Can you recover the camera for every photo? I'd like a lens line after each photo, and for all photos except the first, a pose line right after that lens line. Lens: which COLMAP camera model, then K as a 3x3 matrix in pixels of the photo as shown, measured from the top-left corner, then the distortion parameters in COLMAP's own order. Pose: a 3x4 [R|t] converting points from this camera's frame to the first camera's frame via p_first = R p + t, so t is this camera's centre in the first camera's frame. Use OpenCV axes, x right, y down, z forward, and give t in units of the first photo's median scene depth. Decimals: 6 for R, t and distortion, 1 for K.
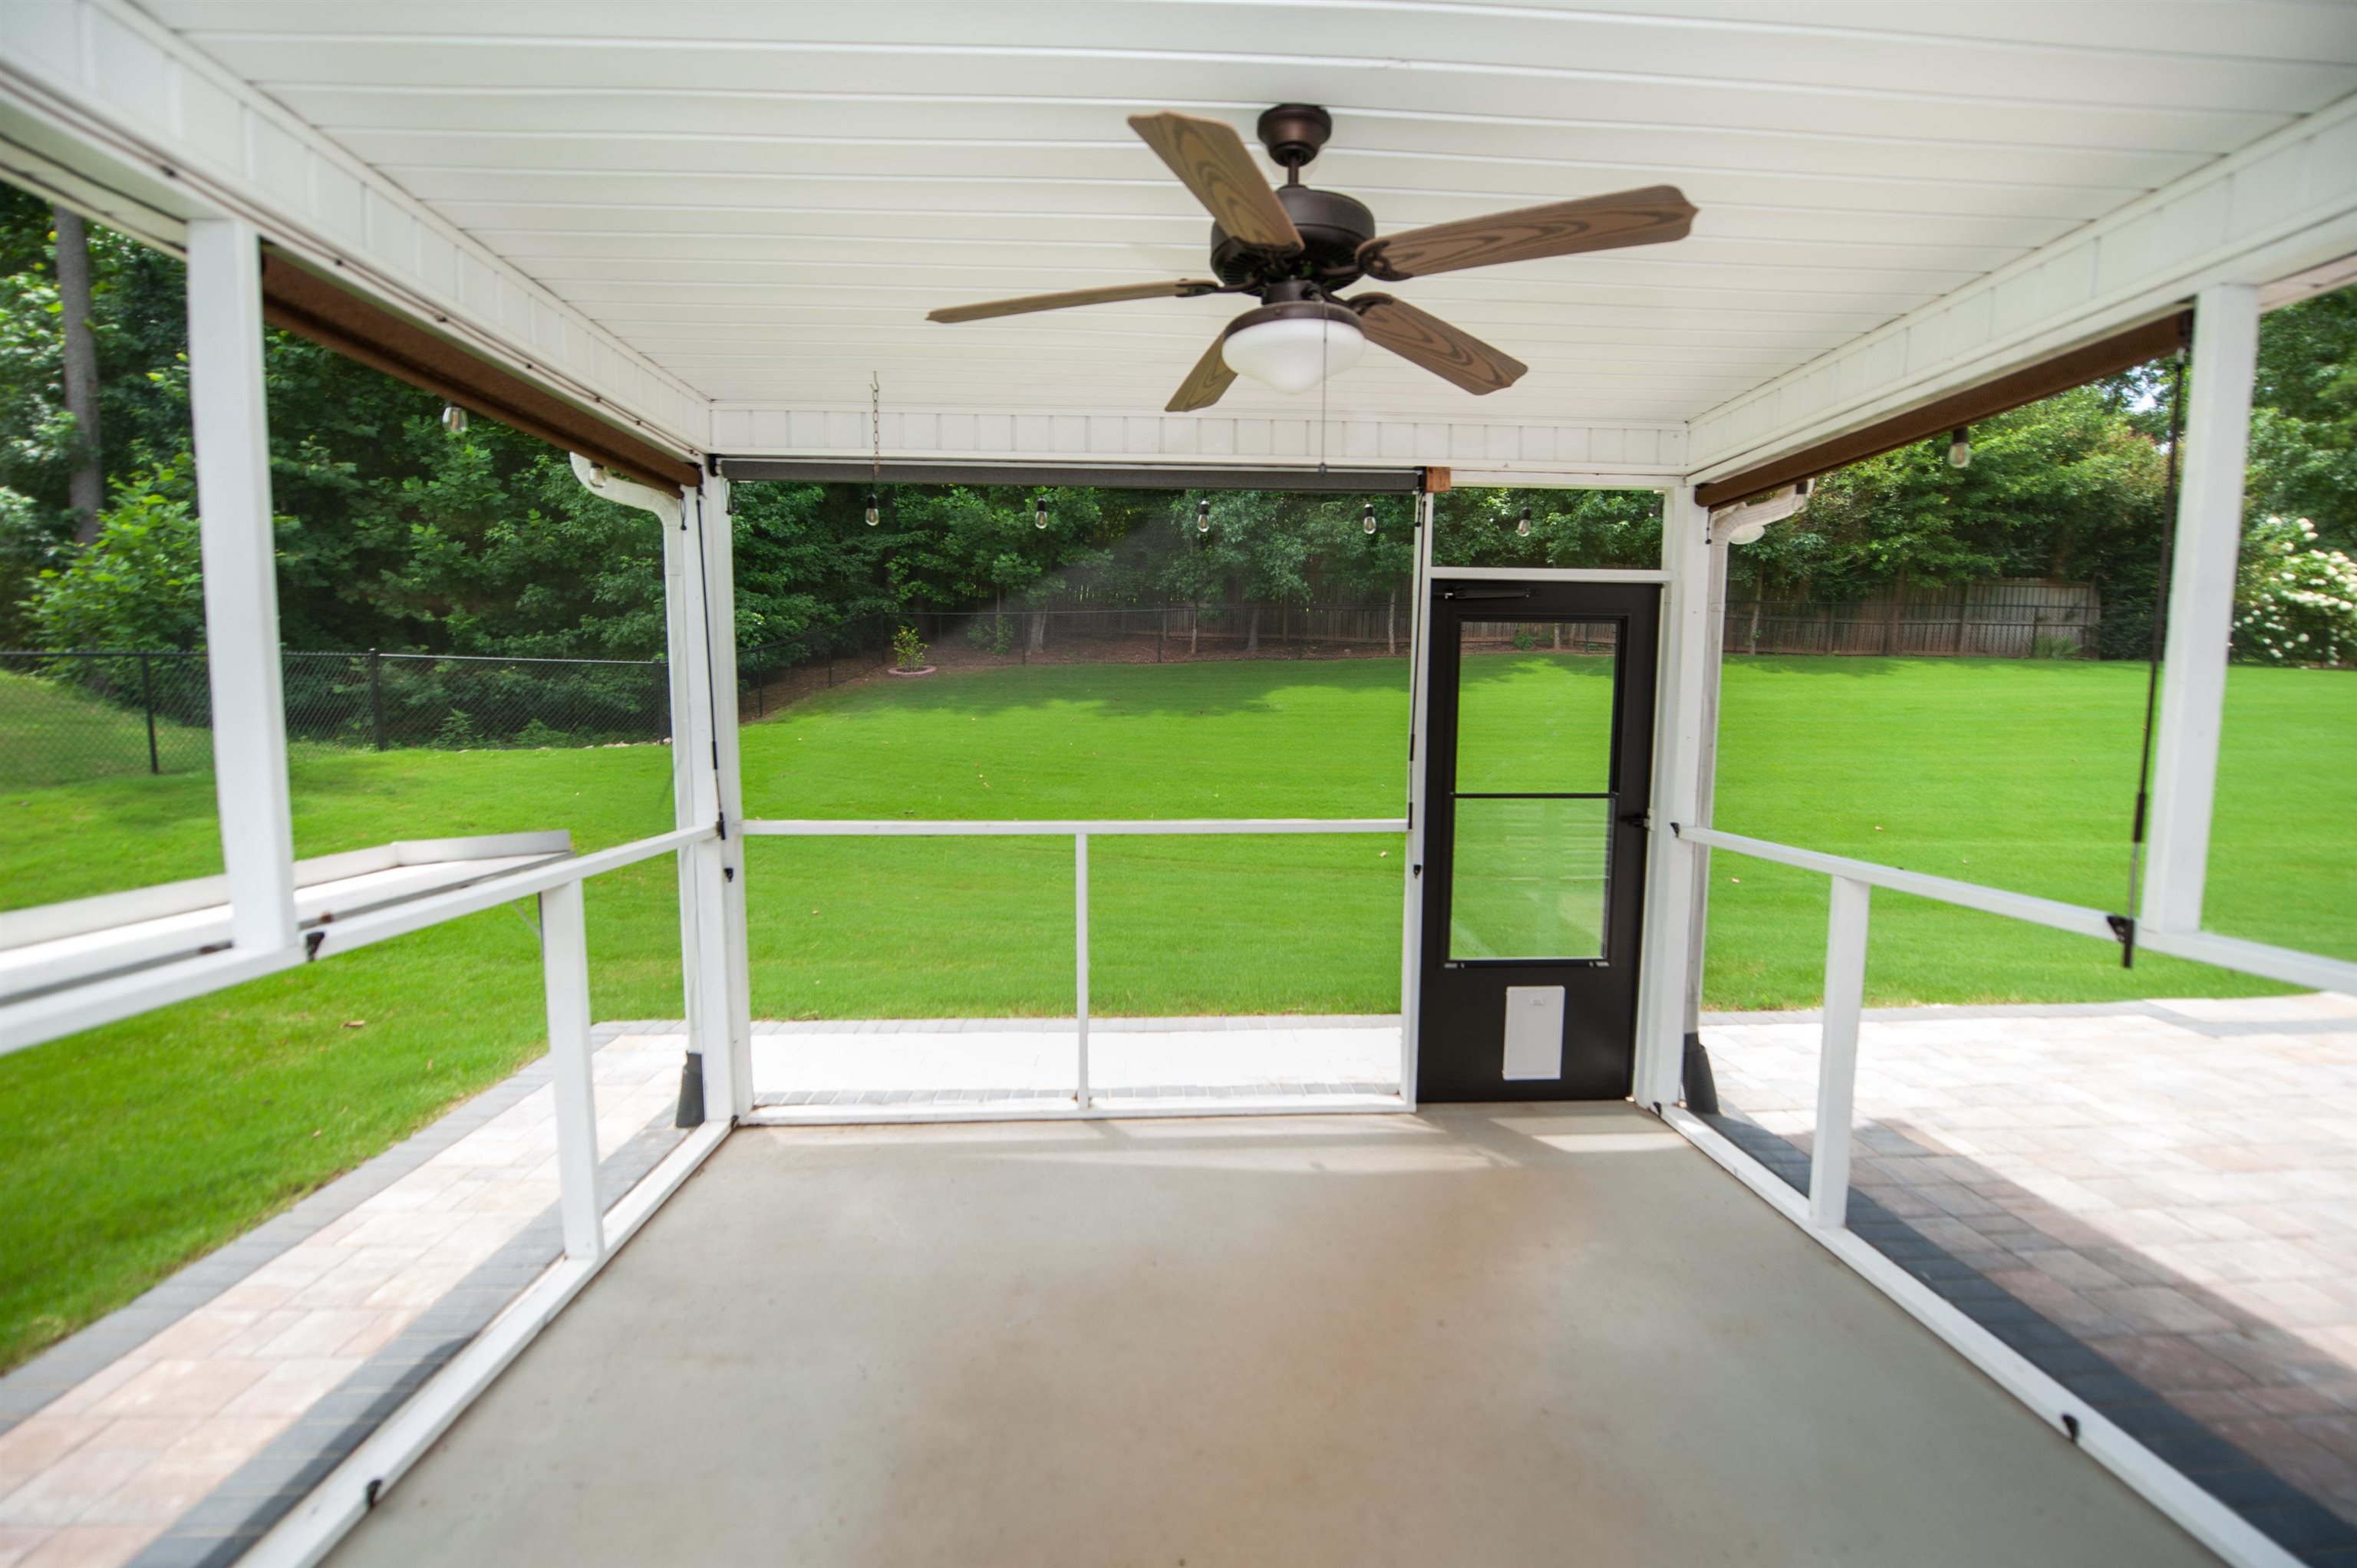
lens RADIAL K [[955.6, 0, 1177.2], [0, 955.6, 792.7], [0, 0, 1]] dist [-0.000587, -0.007550]
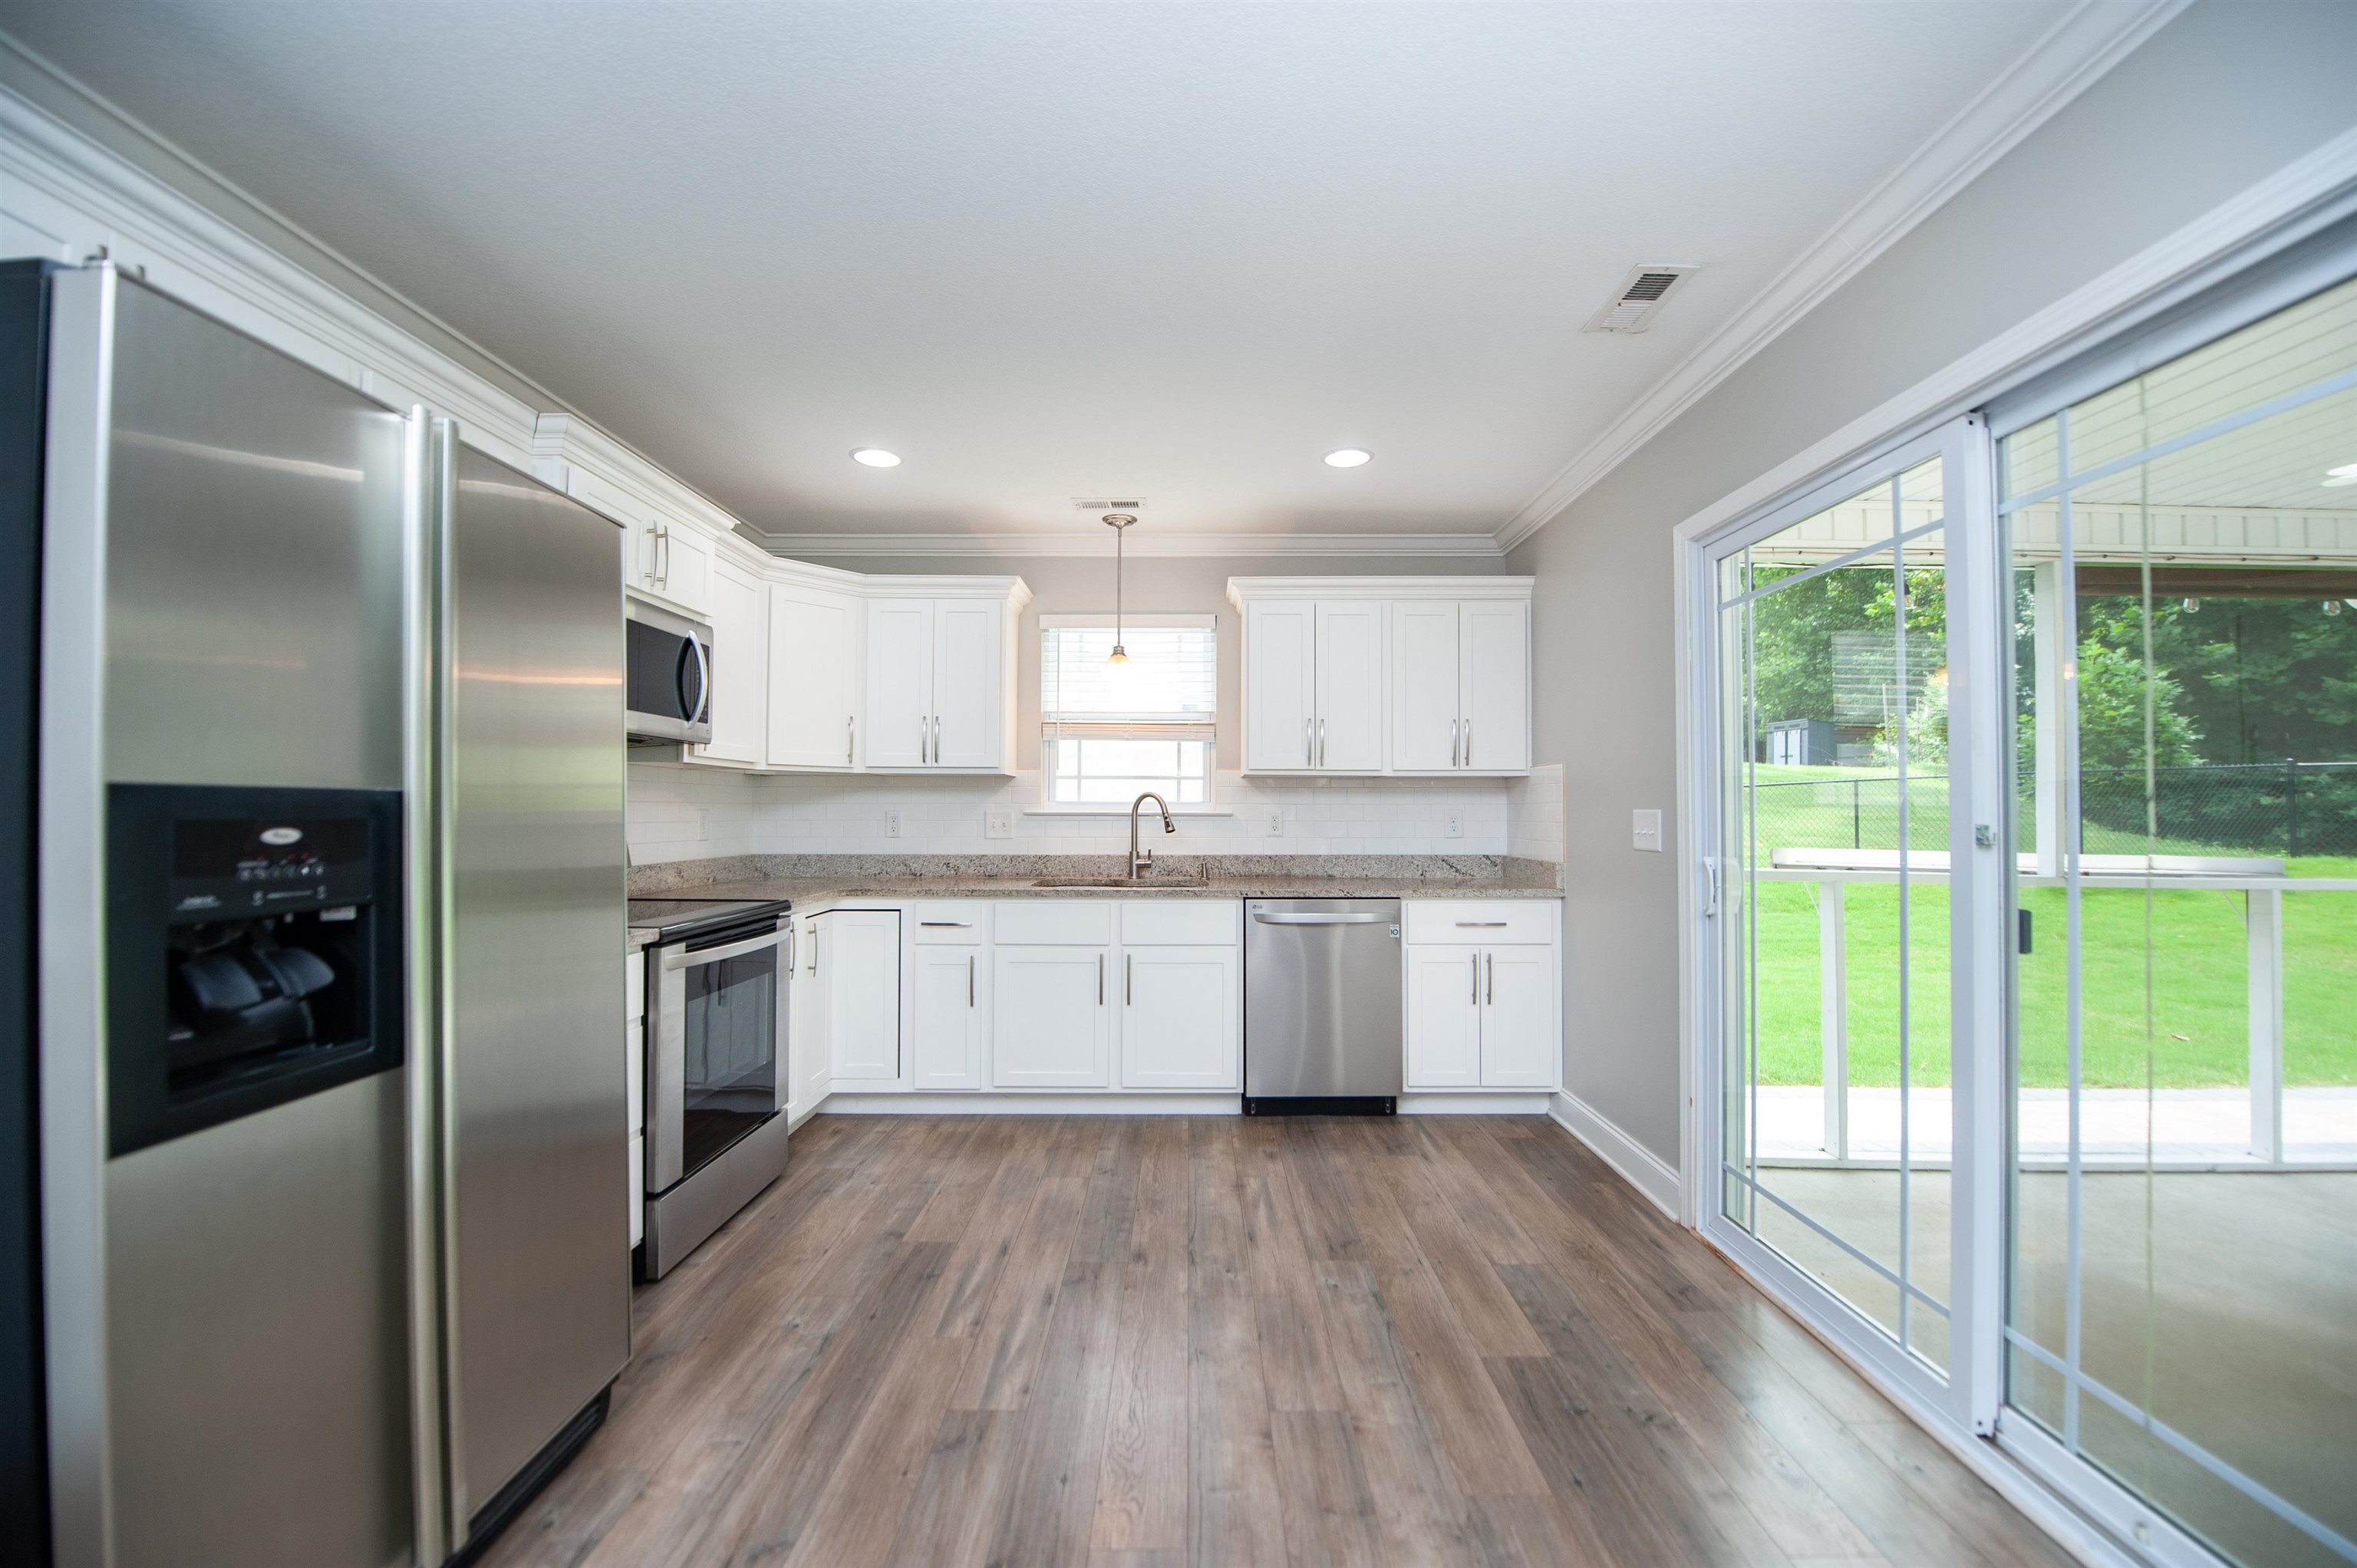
lens RADIAL K [[955.6, 0, 1177.2], [0, 955.6, 792.7], [0, 0, 1]] dist [-0.000587, -0.007550]
pose [[-0.038633, -0.028863, -0.998837, 0.178630], [-0.105335, 0.994131, -0.024653, 0.031904], [0.993686, 0.104260, -0.041446, -0.126372]]
